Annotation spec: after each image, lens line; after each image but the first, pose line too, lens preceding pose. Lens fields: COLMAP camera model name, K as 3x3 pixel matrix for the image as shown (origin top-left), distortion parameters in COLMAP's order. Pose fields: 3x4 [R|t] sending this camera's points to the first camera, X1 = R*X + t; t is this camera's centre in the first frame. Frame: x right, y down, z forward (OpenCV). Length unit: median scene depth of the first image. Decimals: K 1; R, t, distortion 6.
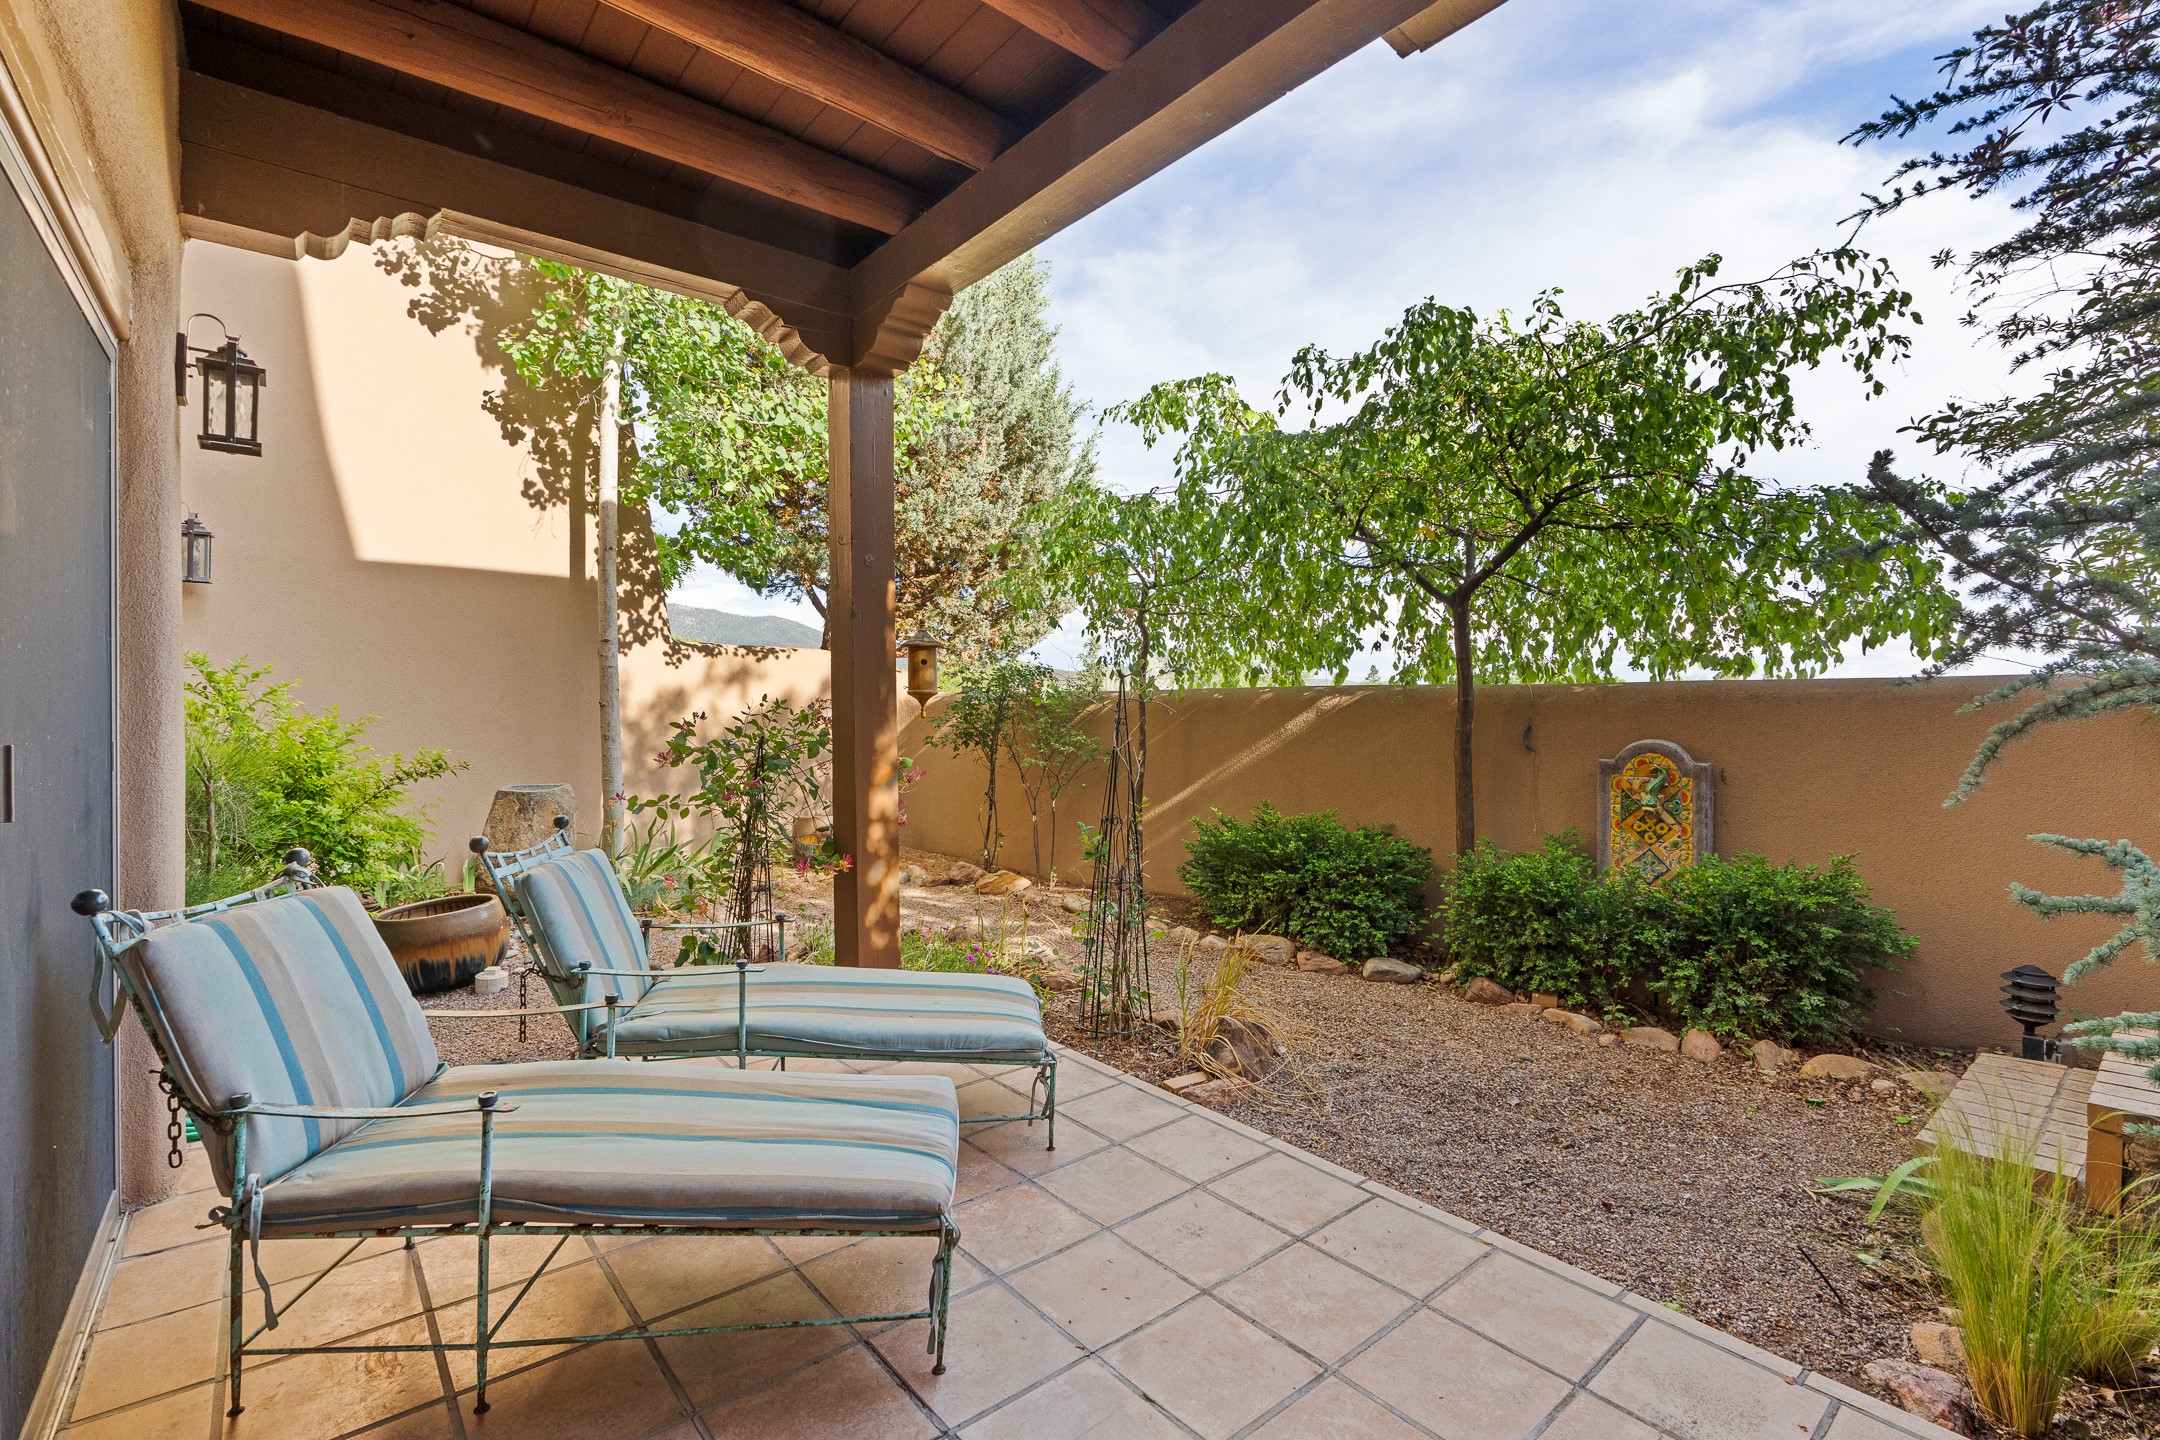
lens RADIAL K [[970.9, 0, 1080.0], [0, 970.9, 720.0], [0, 0, 1]] dist [-0.000787, 0.000477]
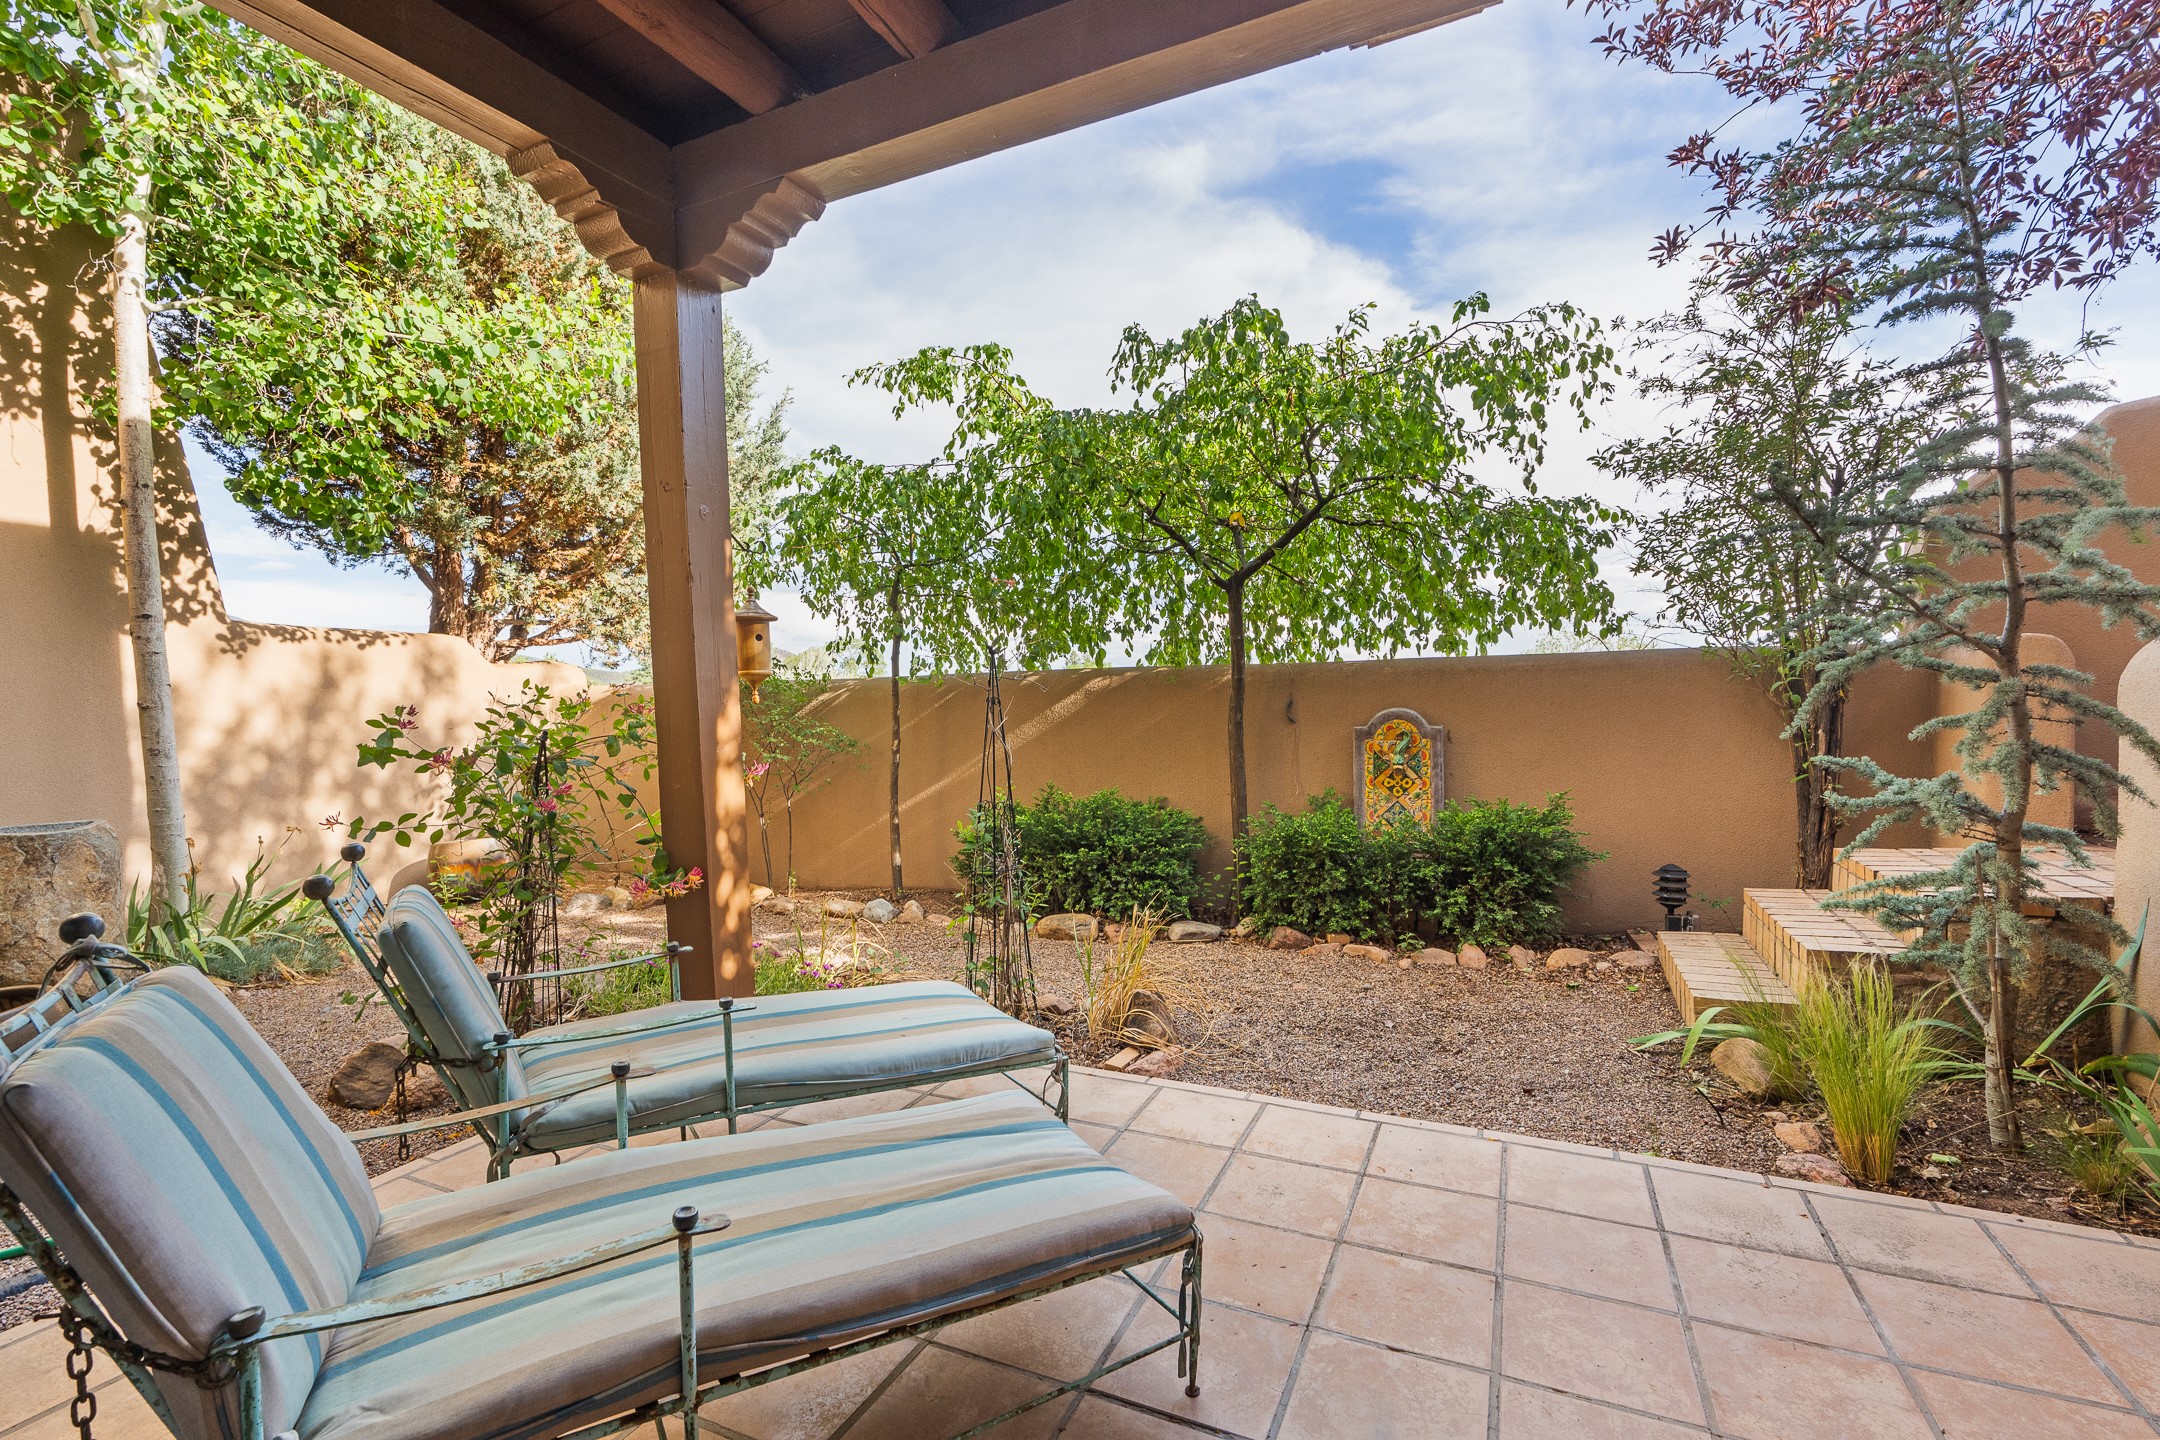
lens RADIAL K [[966.1, 0, 1073.4], [0, 966.1, 752.9], [0, 0, 1]] dist [-0.002049, 0.001209]
pose [[0.907701, -0.045024, 0.417196, -0.279664], [0.029738, 0.998629, 0.043071, 0.013456], [-0.418563, -0.026690, 0.907795, 0.112124]]
